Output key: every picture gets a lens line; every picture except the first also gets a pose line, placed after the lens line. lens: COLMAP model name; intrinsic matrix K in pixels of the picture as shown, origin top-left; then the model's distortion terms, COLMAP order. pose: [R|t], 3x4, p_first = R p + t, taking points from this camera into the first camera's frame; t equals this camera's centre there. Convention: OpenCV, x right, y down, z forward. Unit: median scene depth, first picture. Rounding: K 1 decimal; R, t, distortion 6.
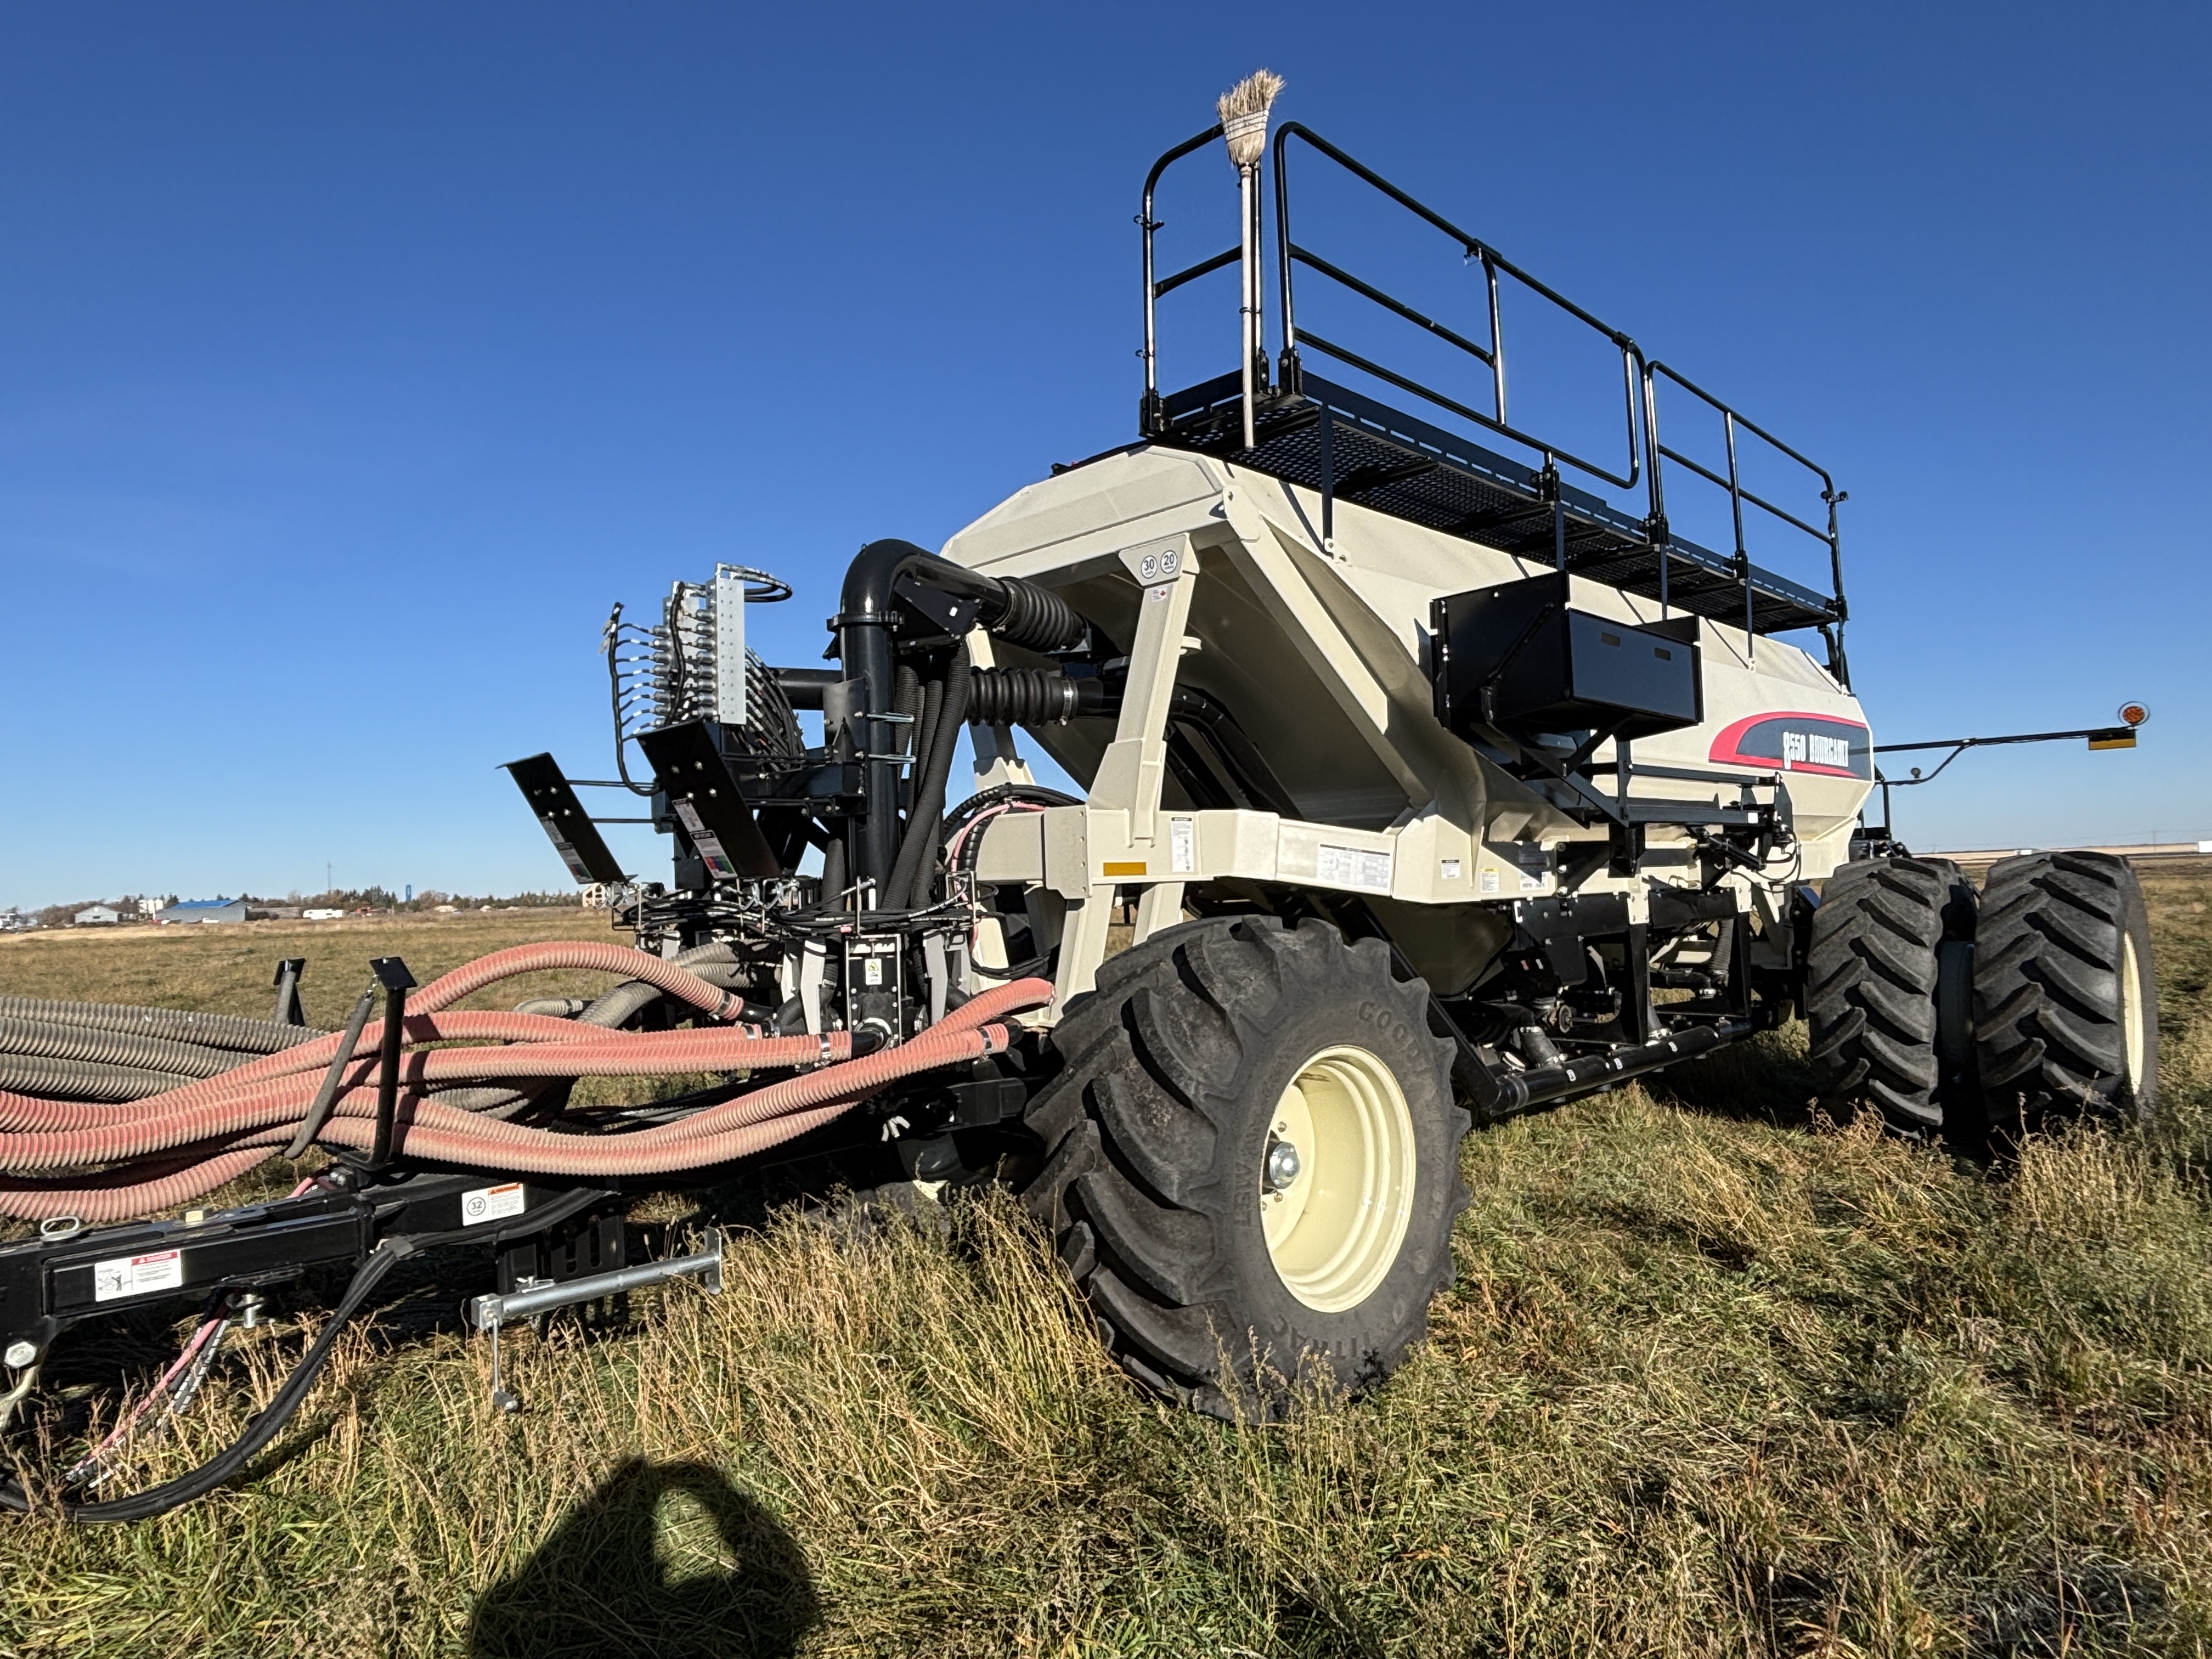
lens RADIAL K [[1324.1, 0, 1106.0], [0, 1324.1, 829.5], [0, 0, 1]] dist [0.040337, -0.025181]
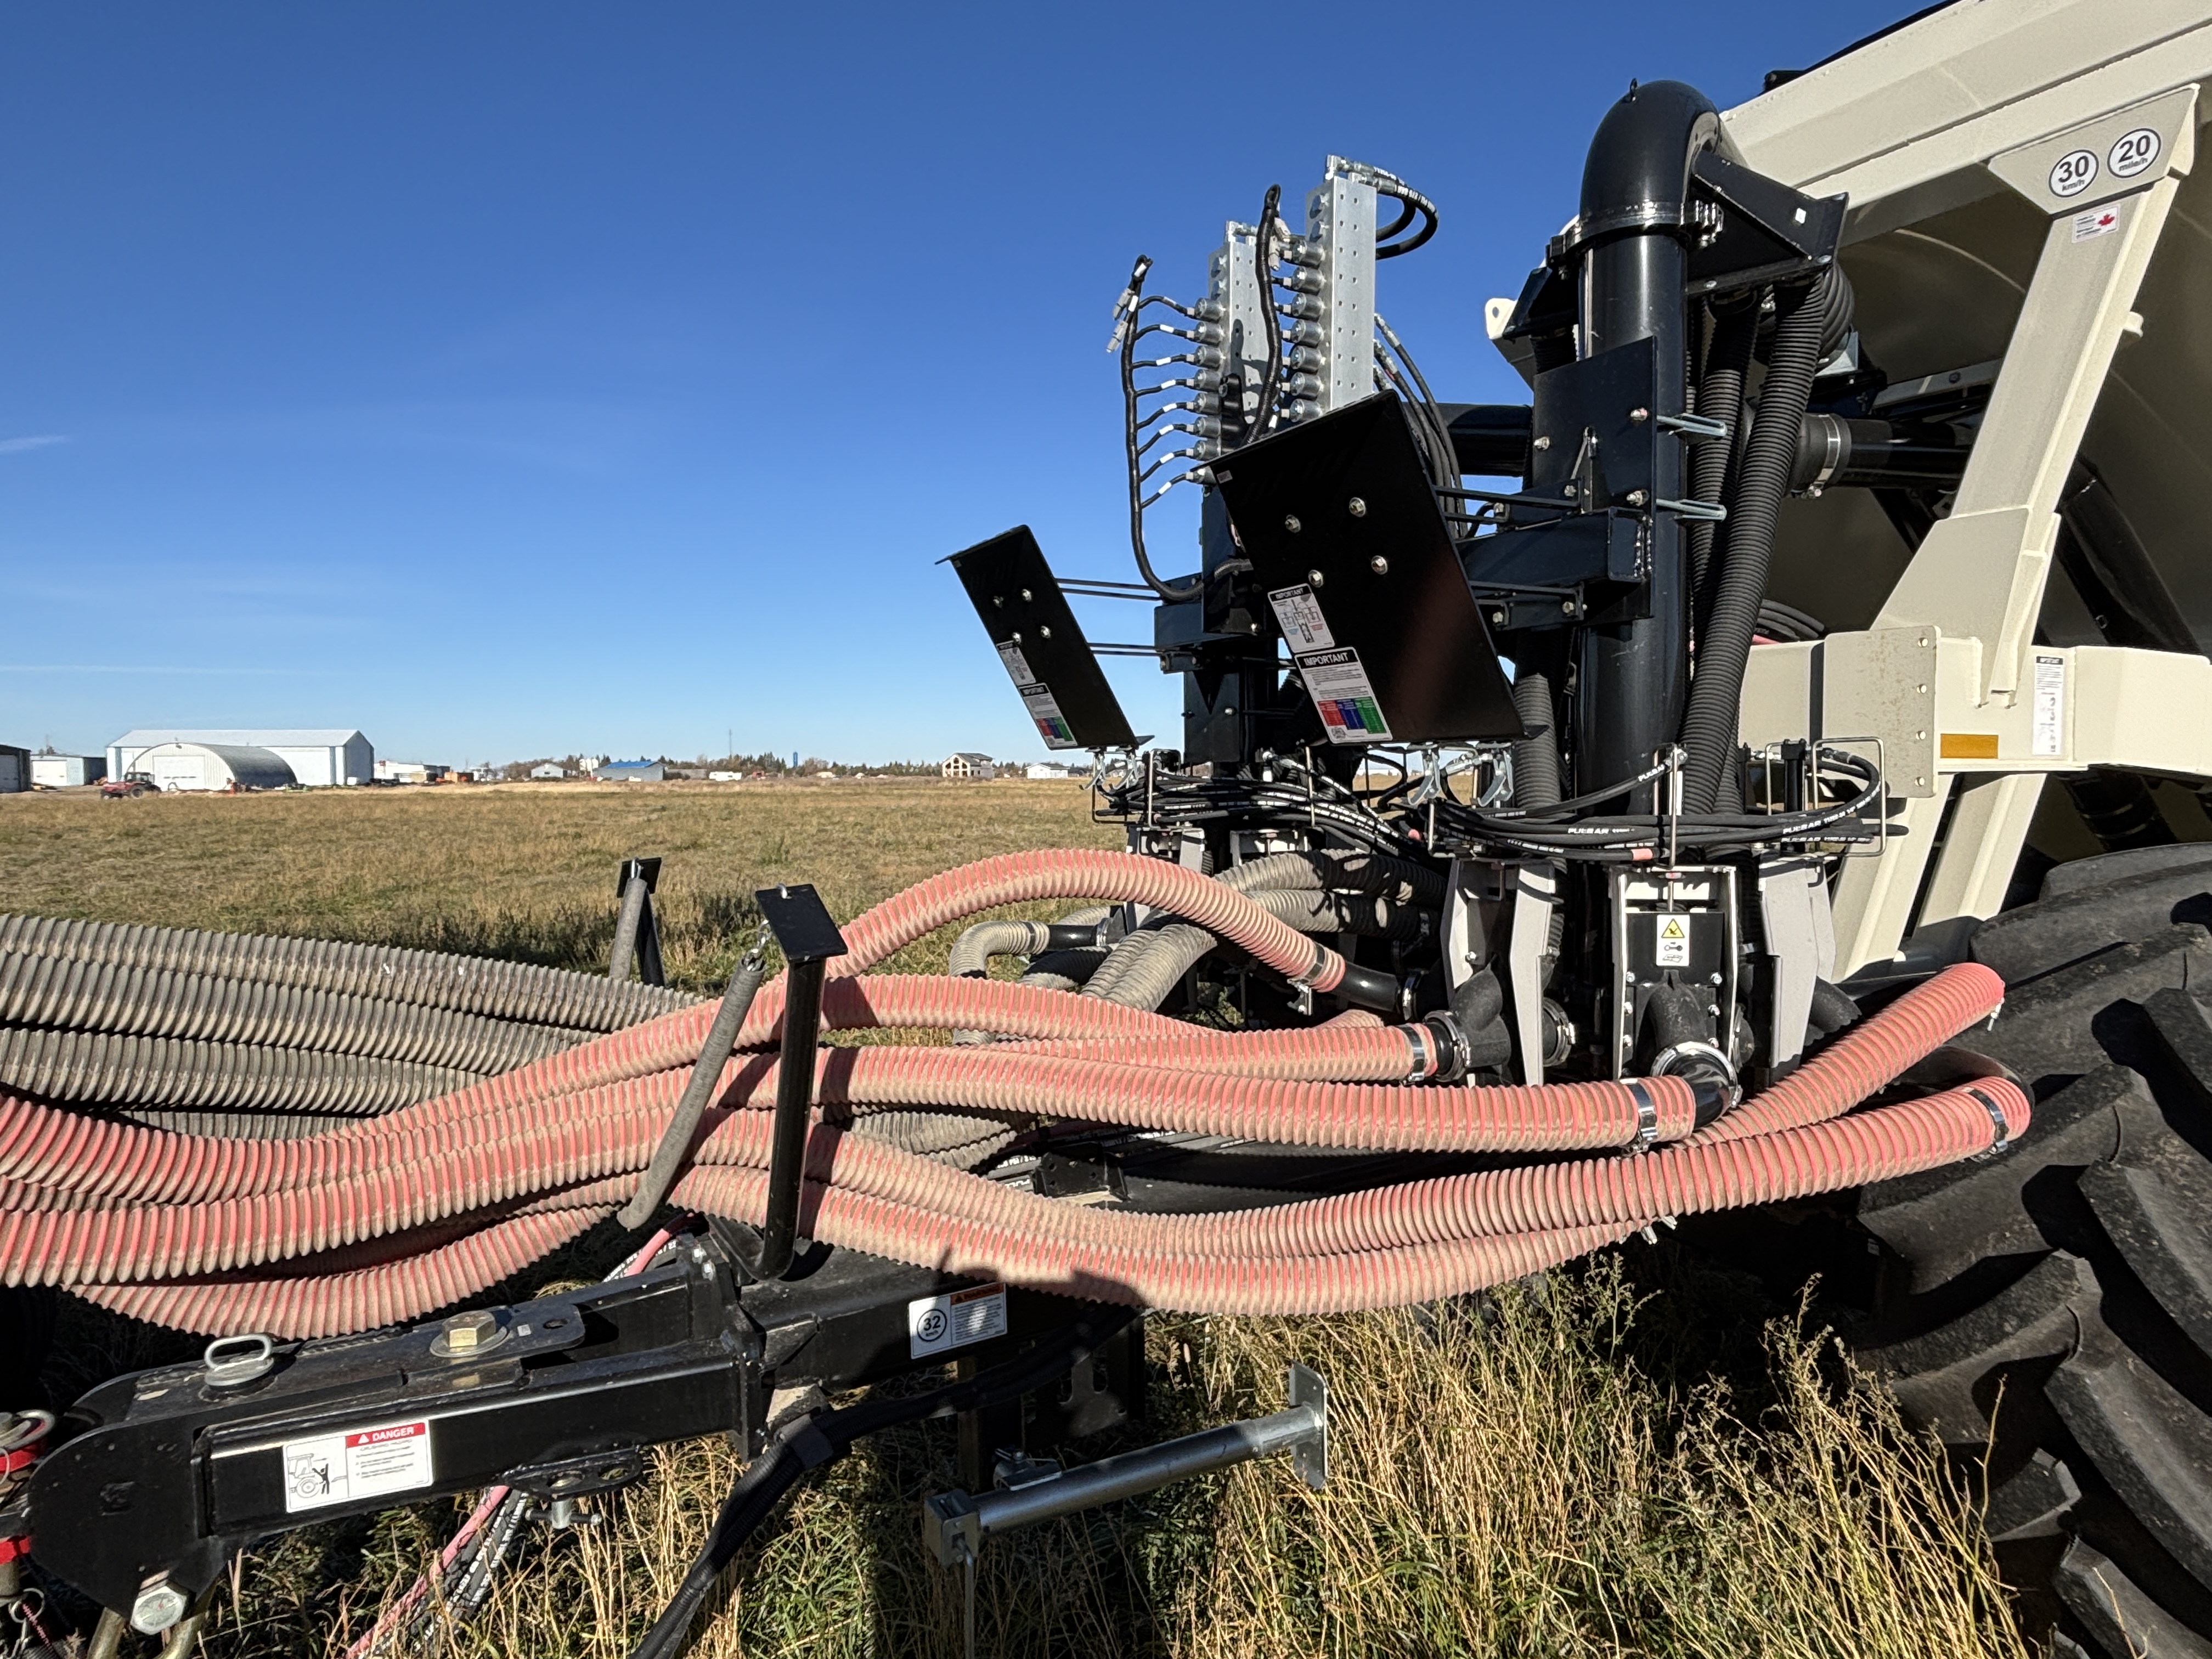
lens RADIAL K [[1338.1, 0, 1107.5], [0, 1338.1, 814.6], [0, 0, 1]] dist [0.133163, -0.147201]
pose [[0.967717, 0.037095, -0.249293, -0.227264], [-0.017598, 0.996640, 0.079988, 0.022102], [0.251423, -0.073018, 0.965119, 0.417303]]
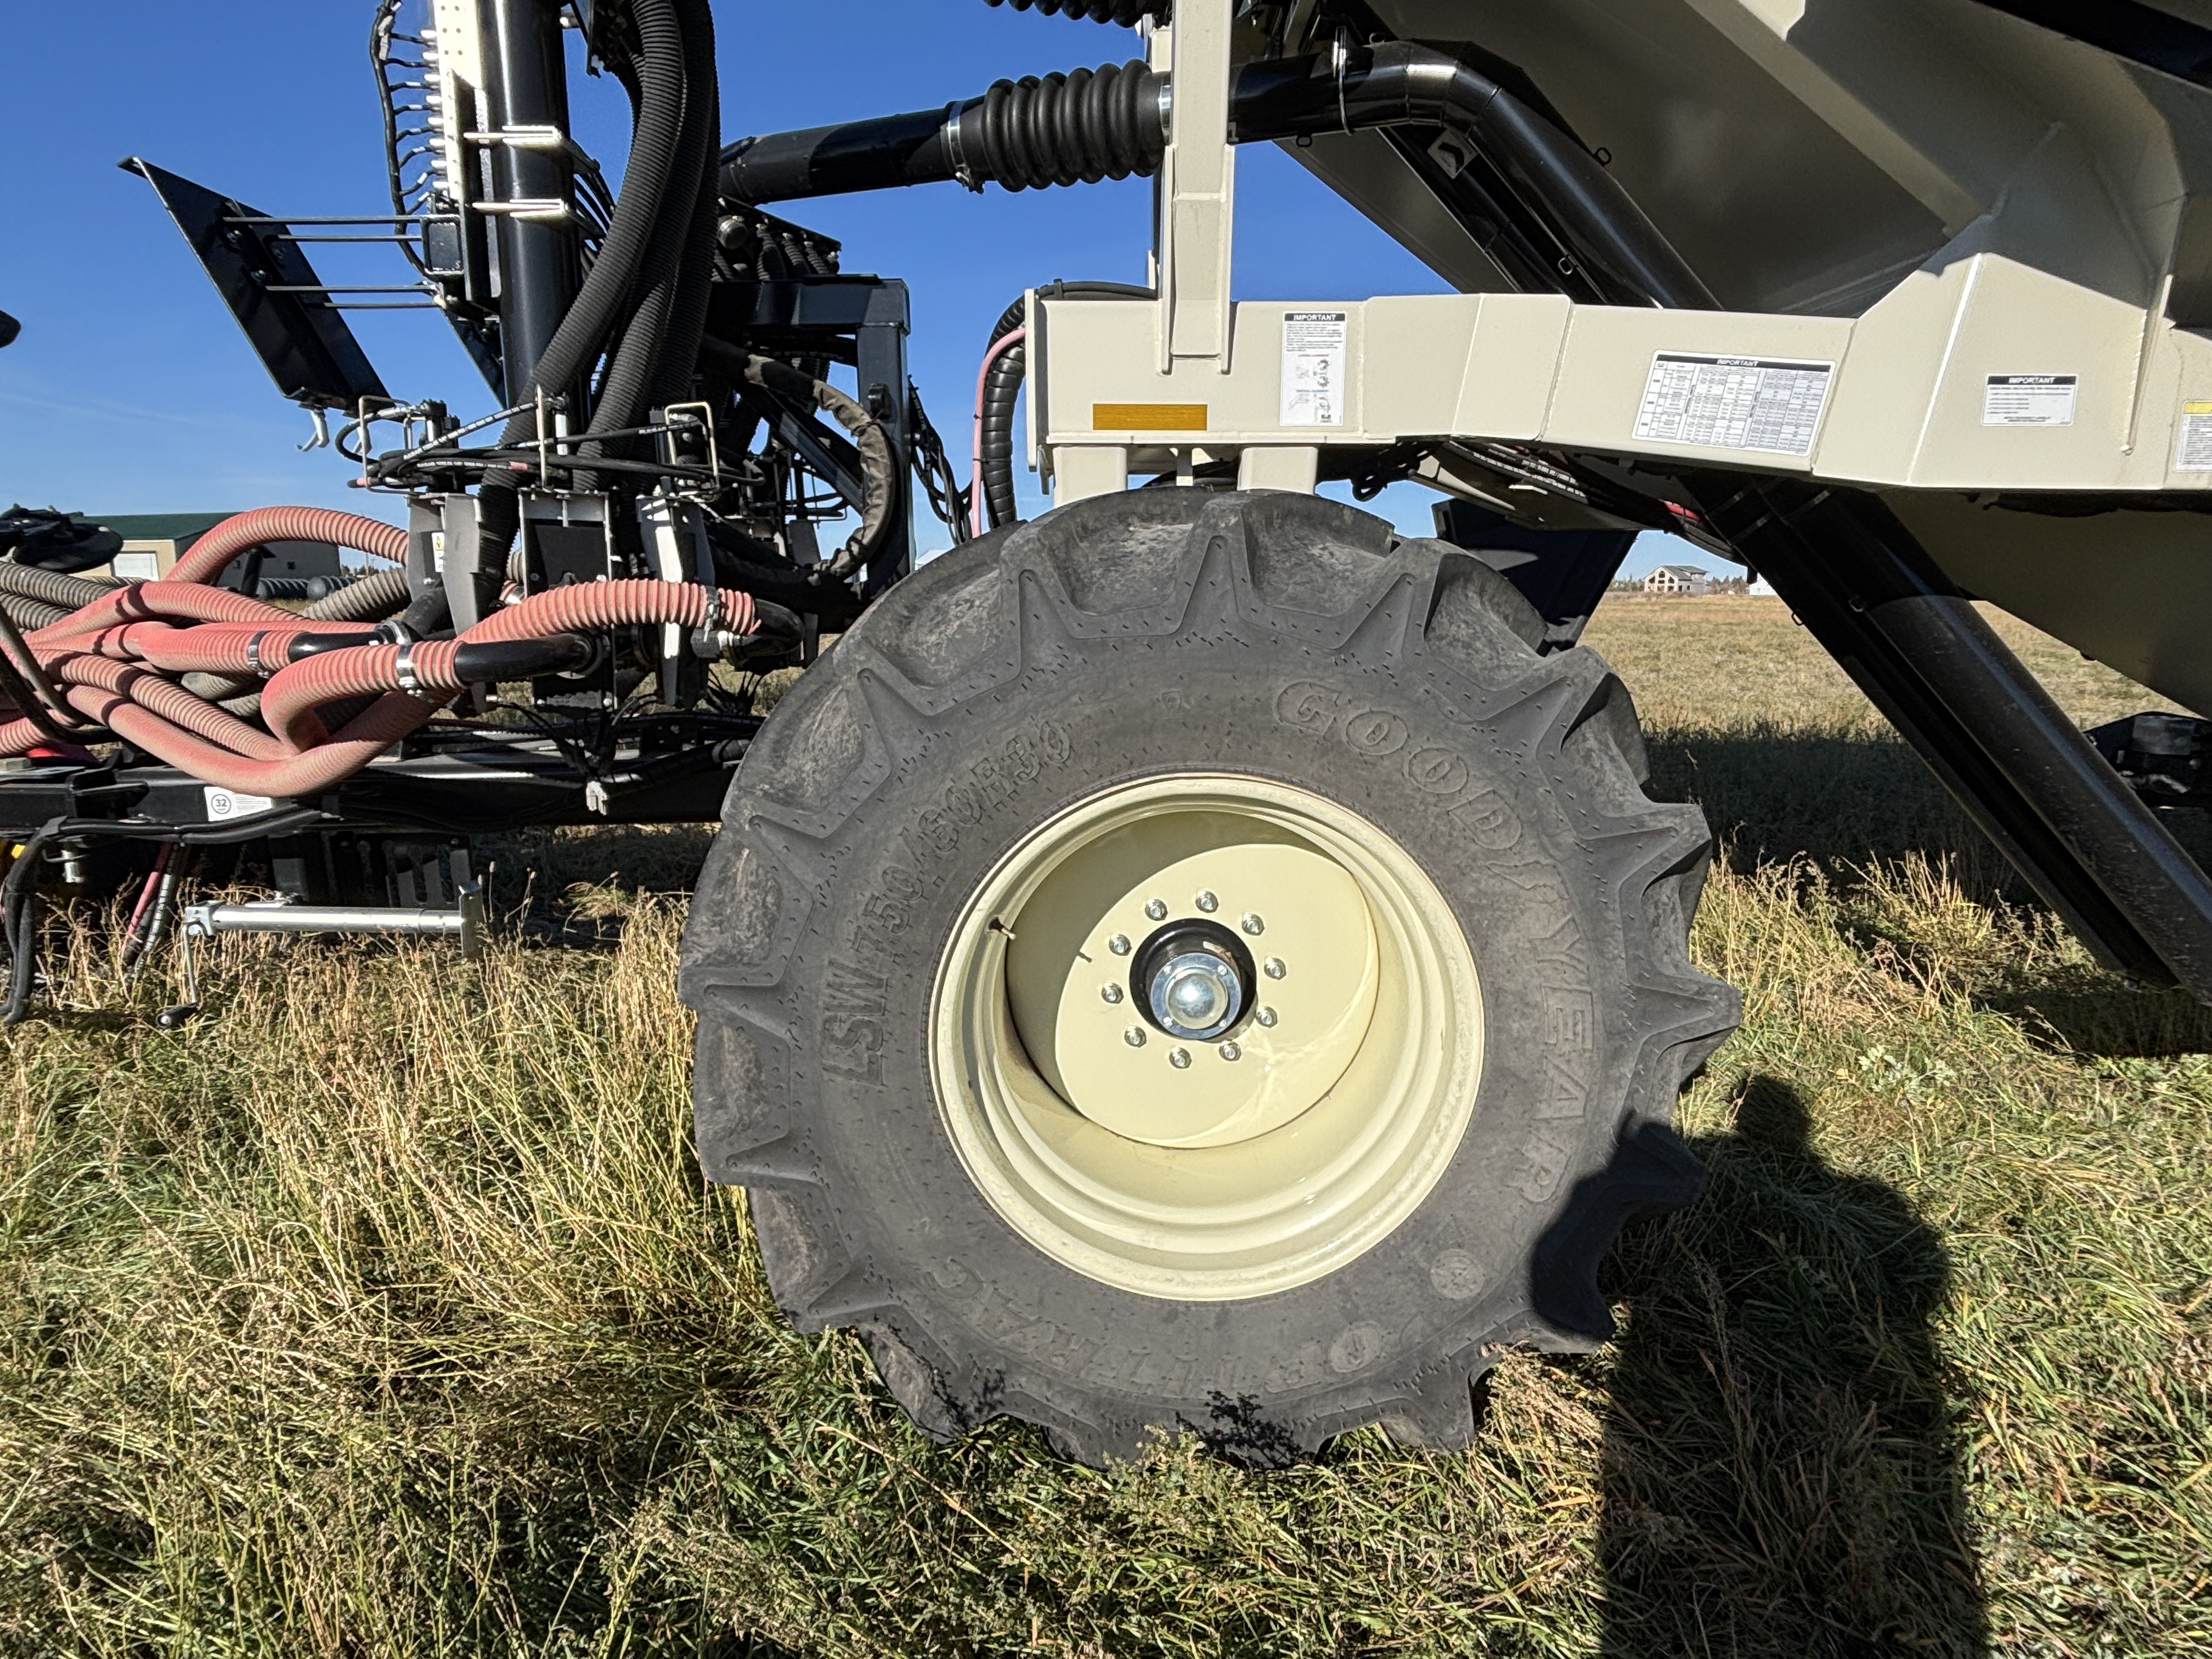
lens RADIAL K [[1276.3, 0, 1106.0], [0, 1276.3, 829.5], [0, 0, 1]] dist [0.034719, -0.046409]
pose [[0.700264, 0.165095, -0.694531, 0.476813], [0.003645, 0.972052, 0.234739, 0.085353], [0.713875, -0.166911, 0.680091, 0.715513]]
